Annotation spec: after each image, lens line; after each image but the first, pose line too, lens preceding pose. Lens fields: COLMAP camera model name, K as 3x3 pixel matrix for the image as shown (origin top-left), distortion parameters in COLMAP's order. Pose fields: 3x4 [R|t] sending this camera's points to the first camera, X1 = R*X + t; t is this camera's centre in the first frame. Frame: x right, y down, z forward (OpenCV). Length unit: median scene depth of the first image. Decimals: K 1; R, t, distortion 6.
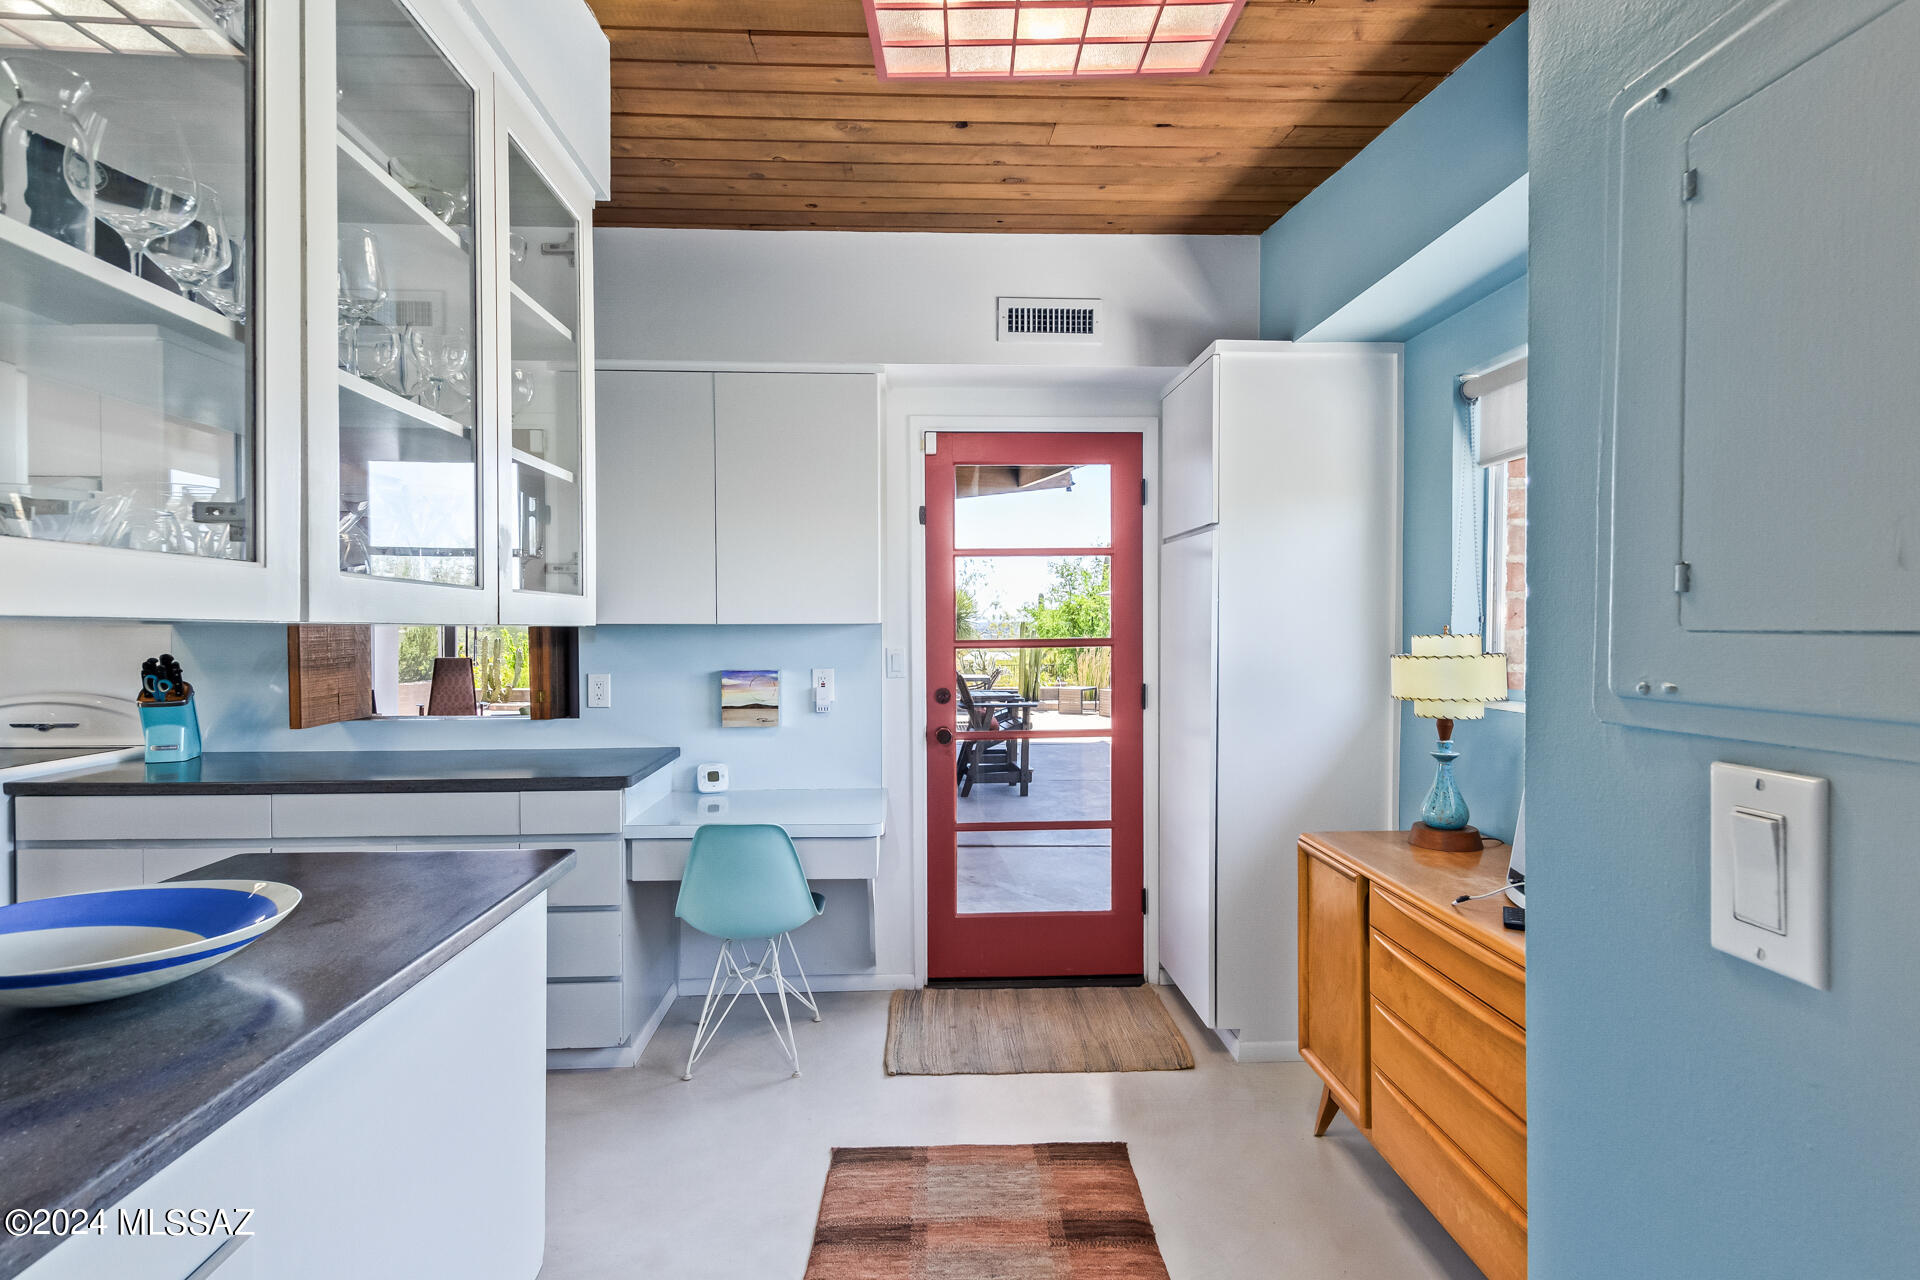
lens RADIAL K [[979.9, 0, 960.0], [0, 979.9, 640.0], [0, 0, 1]] dist [0.036225, 0.000155]
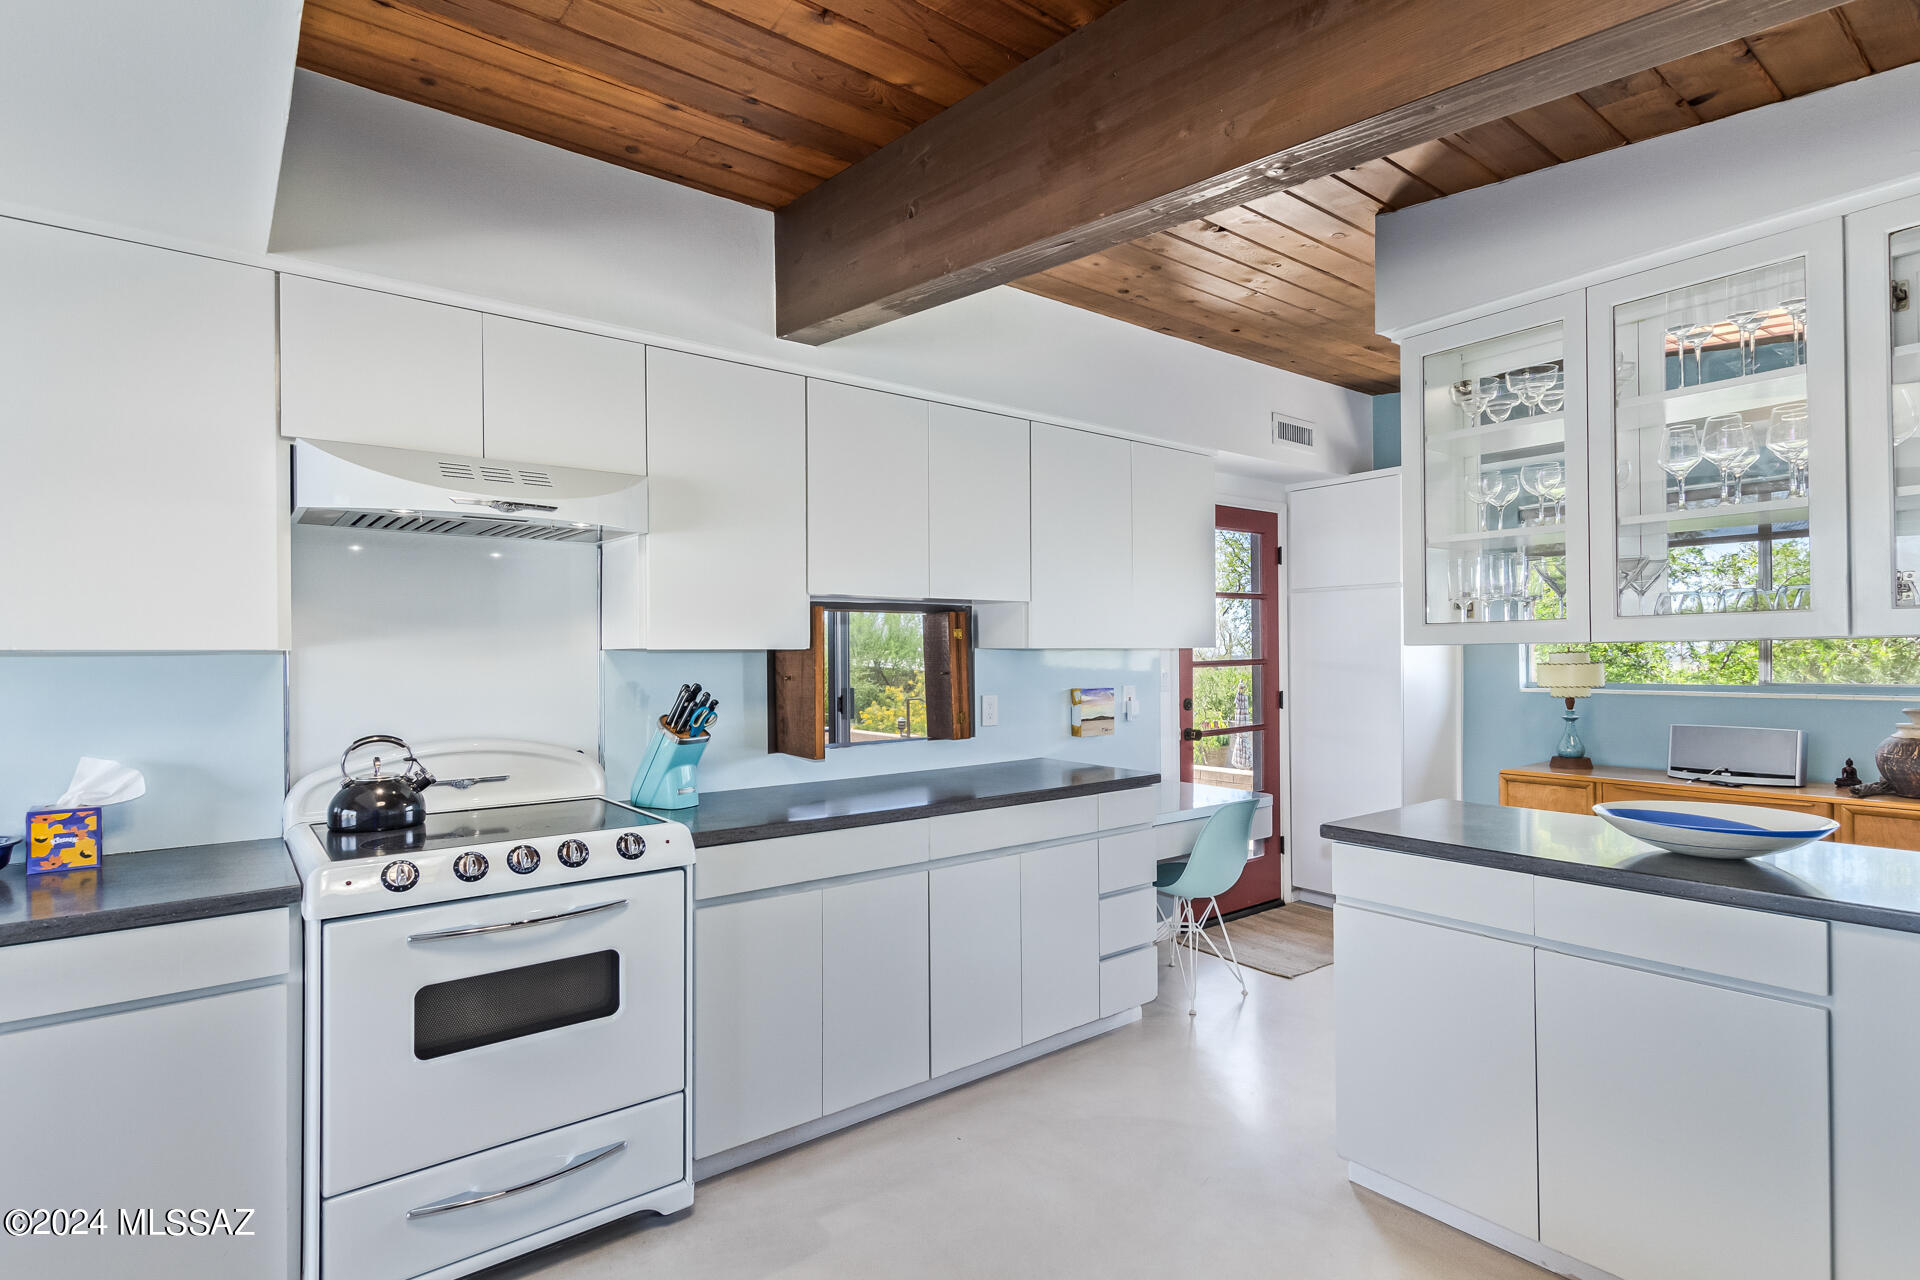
lens RADIAL K [[953.5, 0, 952.4], [0, 953.5, 658.2], [0, 0, 1]] dist [0.001967, 0.000514]
pose [[0.816481, -0.009677, 0.577292, -1.027058], [0.018570, 0.999782, -0.009506, 0.002083], [-0.577074, 0.018482, 0.816483, 0.156874]]
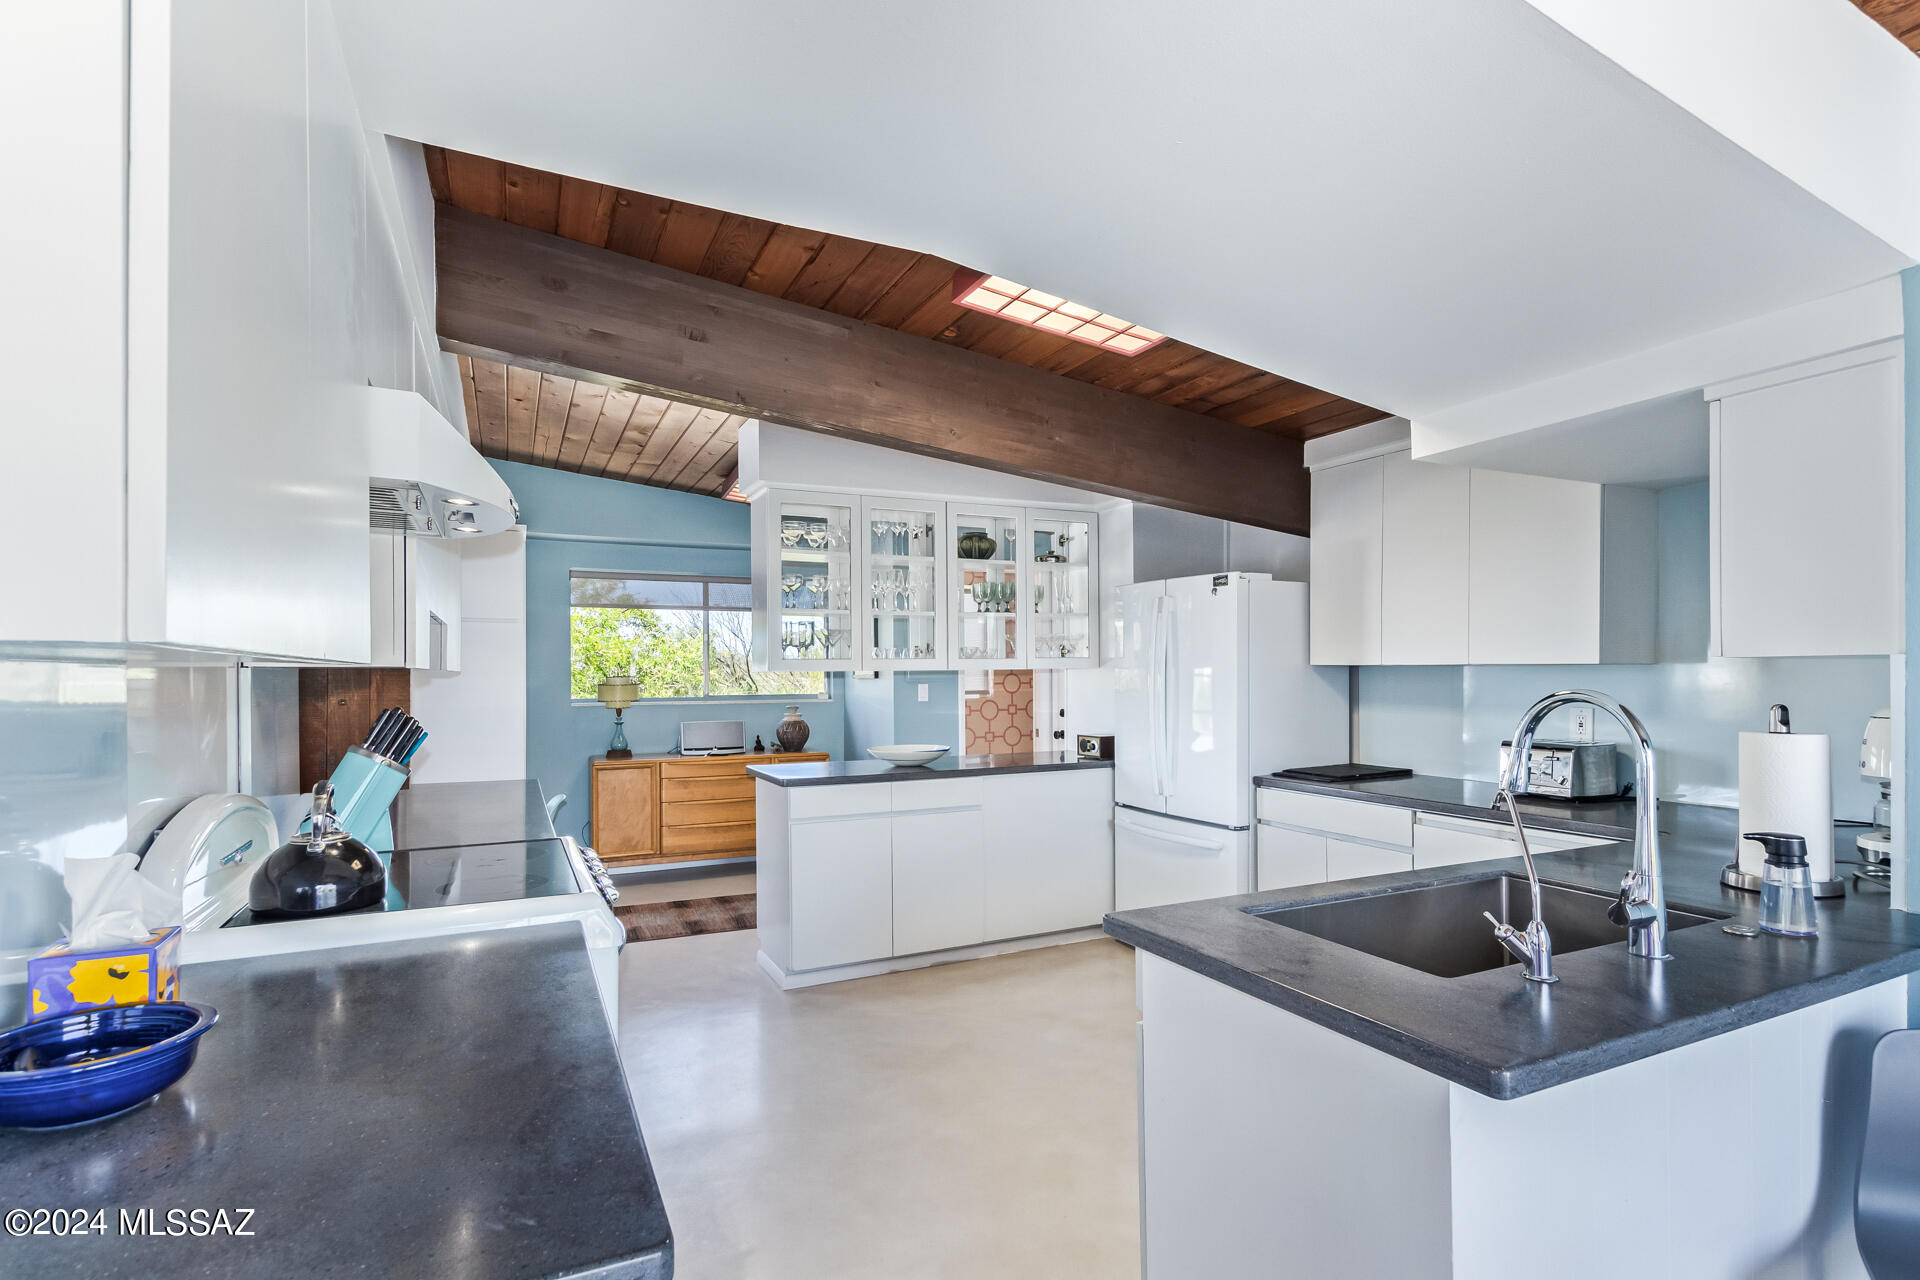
lens RADIAL K [[975.6, 0, 977.2], [0, 975.6, 676.8], [0, 0, 1]] dist [-0.002699, -0.000646]
pose [[-0.402948, -0.004632, 0.915211, -1.571191], [0.016862, 0.999780, 0.012484, -0.013071], [-0.915068, 0.020463, -0.402781, 0.826915]]
